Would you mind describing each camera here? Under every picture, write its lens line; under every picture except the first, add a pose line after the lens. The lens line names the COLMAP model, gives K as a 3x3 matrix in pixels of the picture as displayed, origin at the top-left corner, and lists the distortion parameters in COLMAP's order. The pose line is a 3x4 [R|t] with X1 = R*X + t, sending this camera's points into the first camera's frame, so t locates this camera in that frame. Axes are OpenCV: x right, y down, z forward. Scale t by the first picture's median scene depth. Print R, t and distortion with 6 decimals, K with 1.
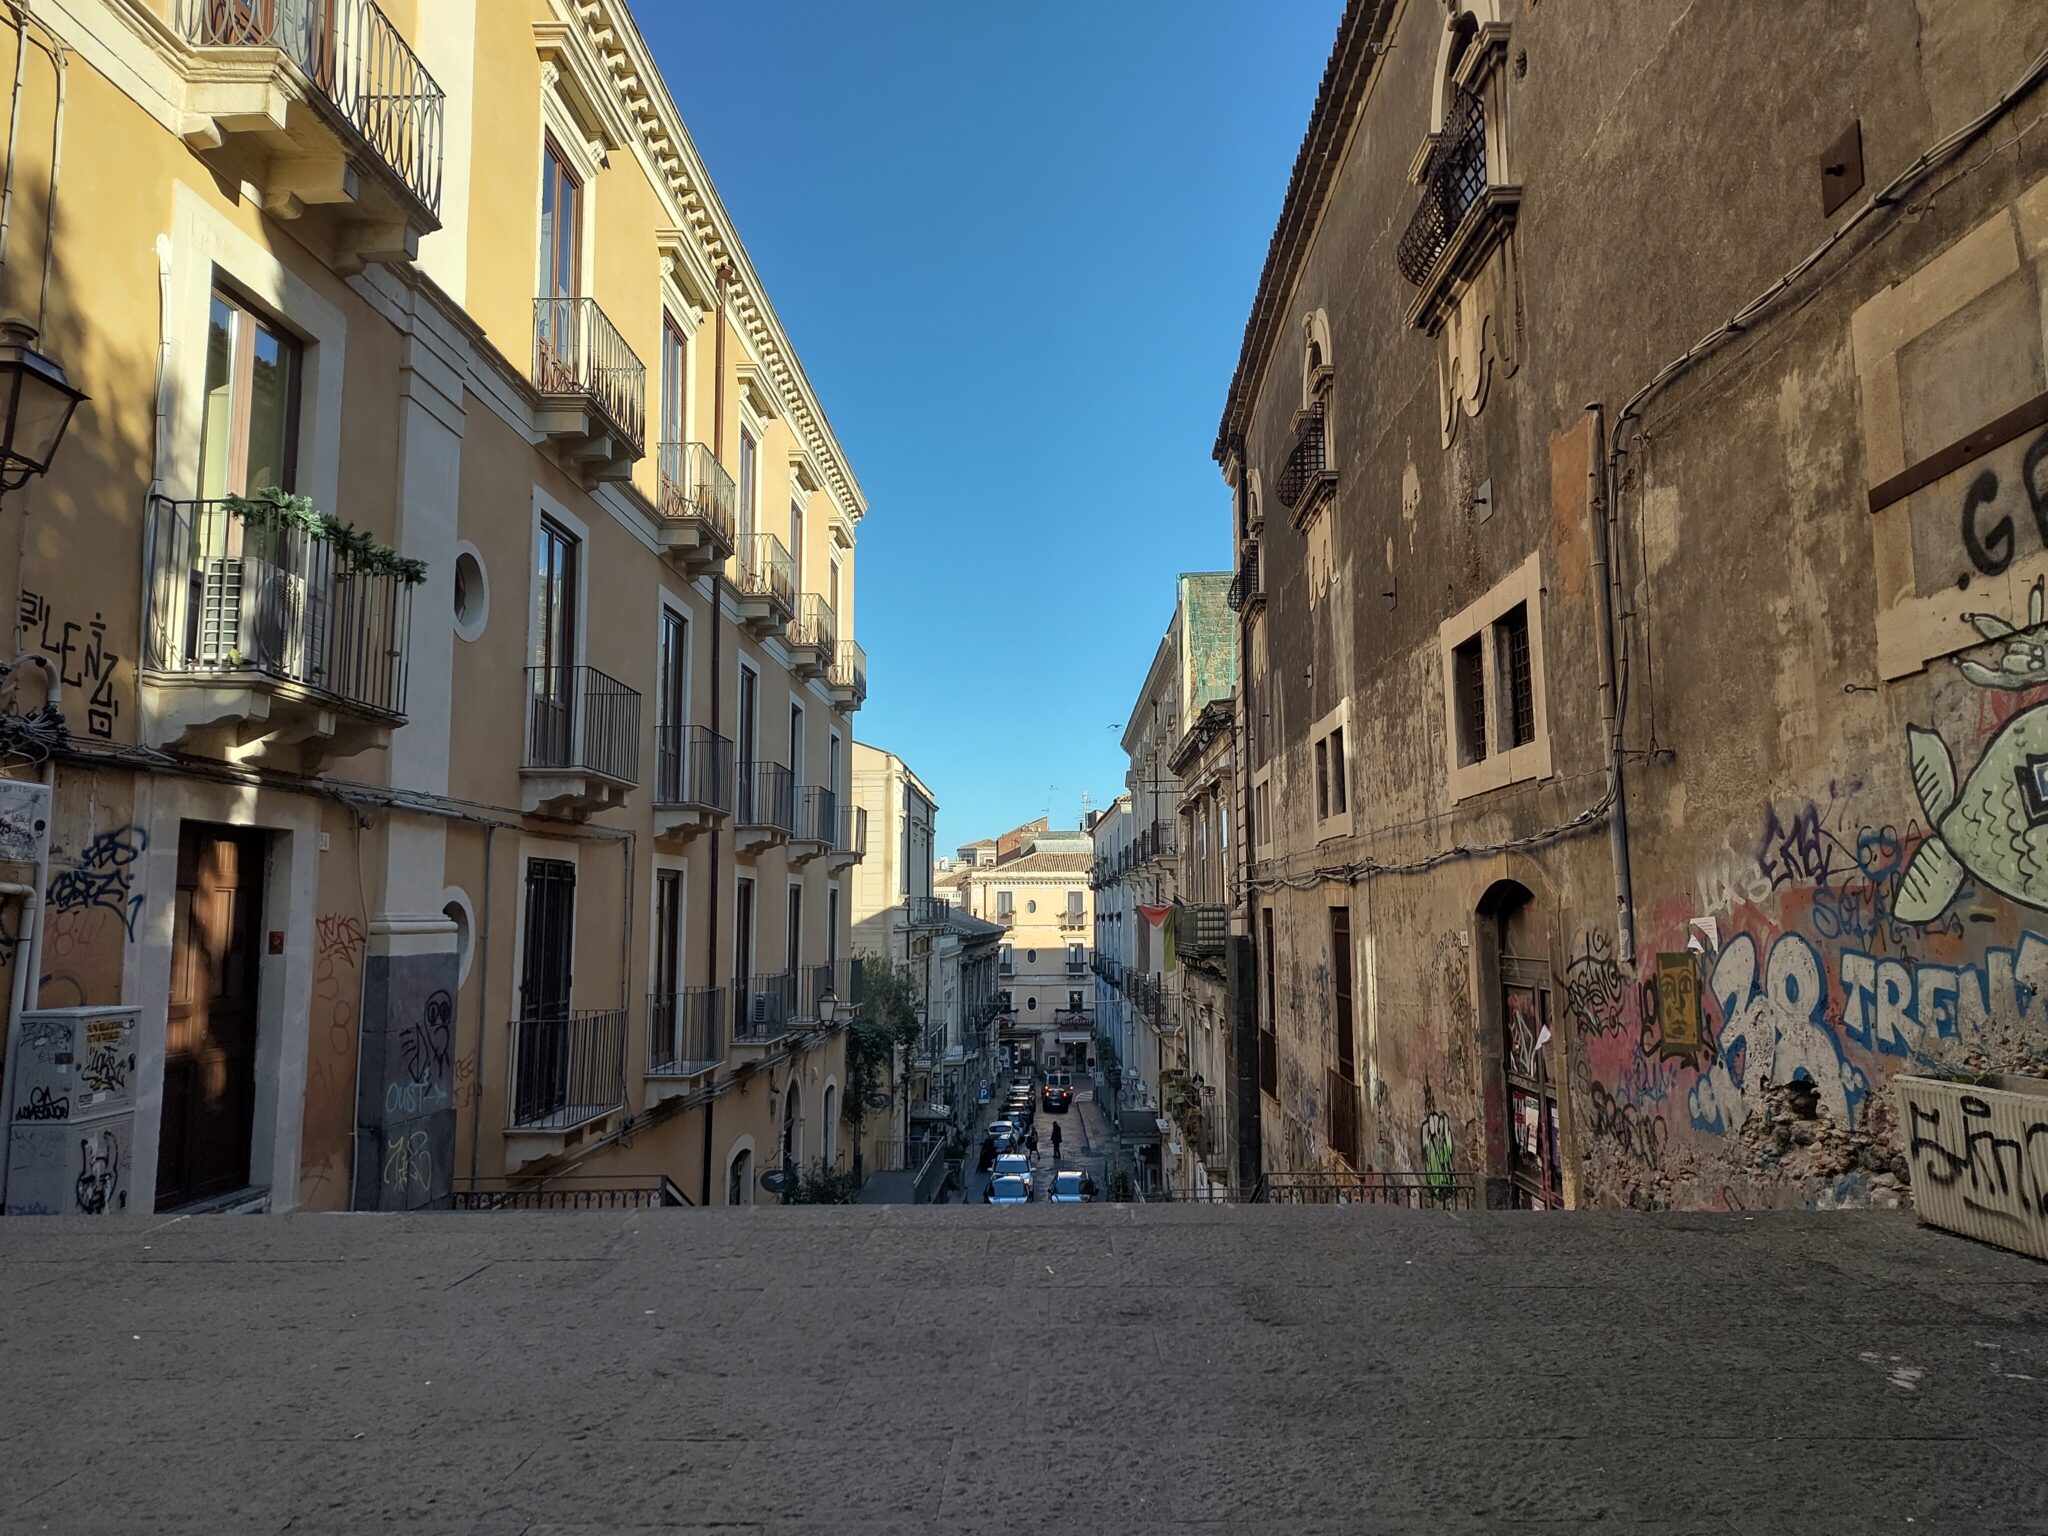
lens RADIAL K [[1412.7, 0, 976.4], [0, 1412.7, 742.9], [0, 0, 1]] dist [0.024358, -0.026919]
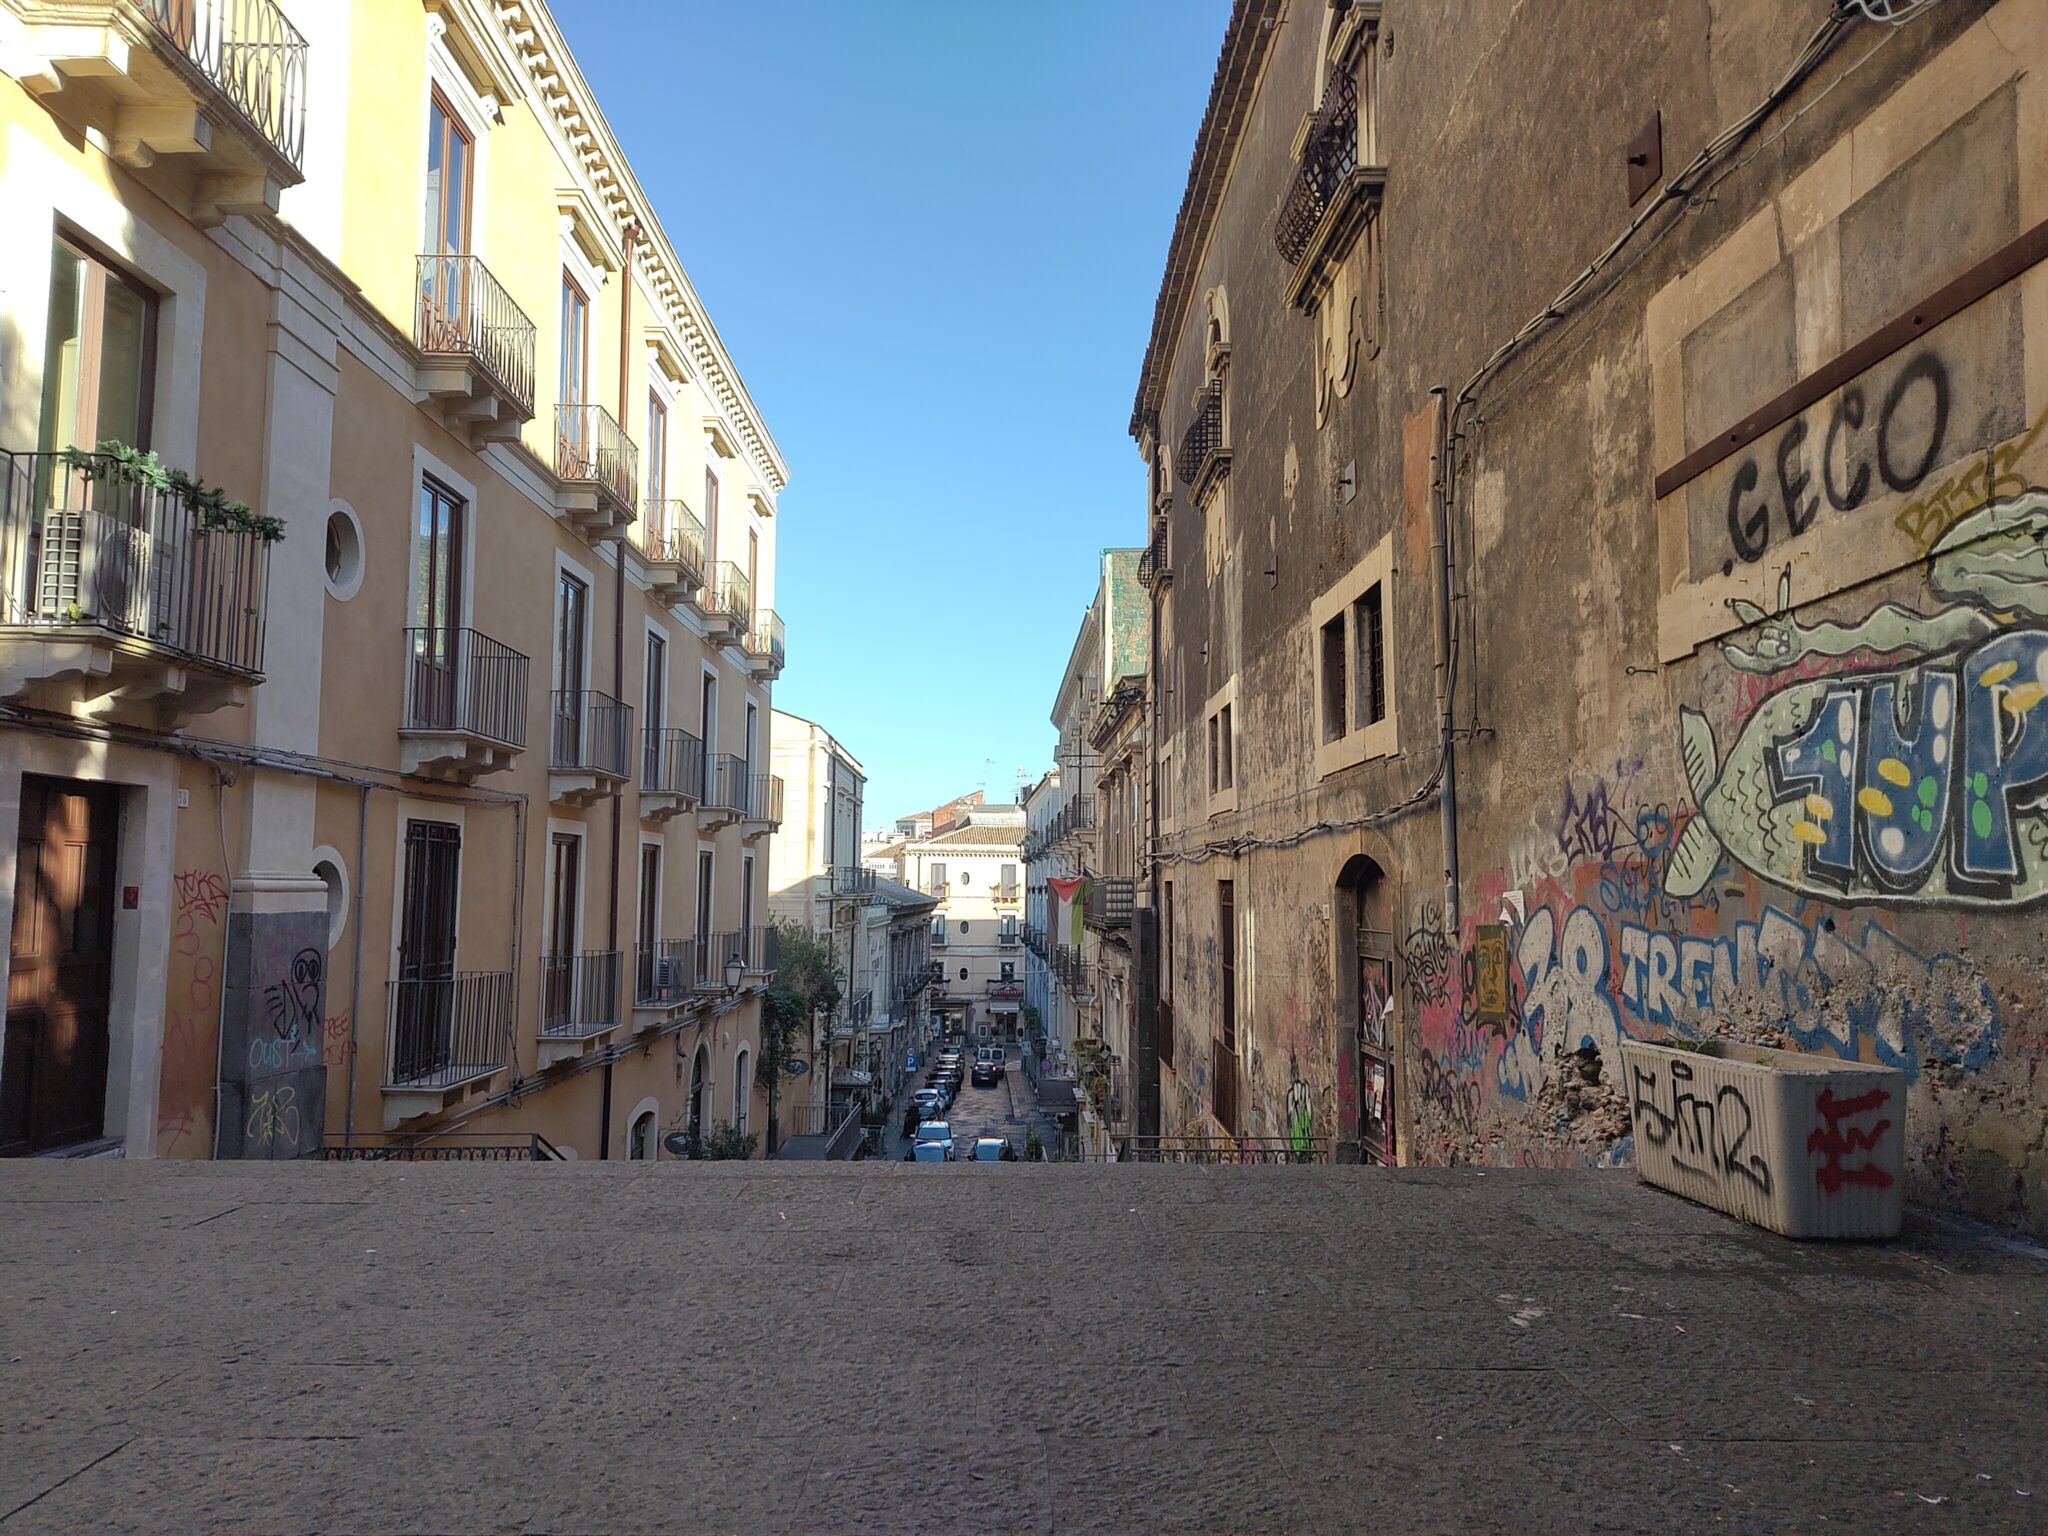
lens RADIAL K [[1419.2, 0, 1024.0], [0, 1419.2, 768.0], [0, 0, 1]] dist [0.011384, -0.007674]
pose [[0.999581, 0.016426, 0.023816, 0.102417], [-0.017239, 0.999262, 0.034322, 0.003131], [-0.023235, -0.034718, 0.999127, -0.016142]]
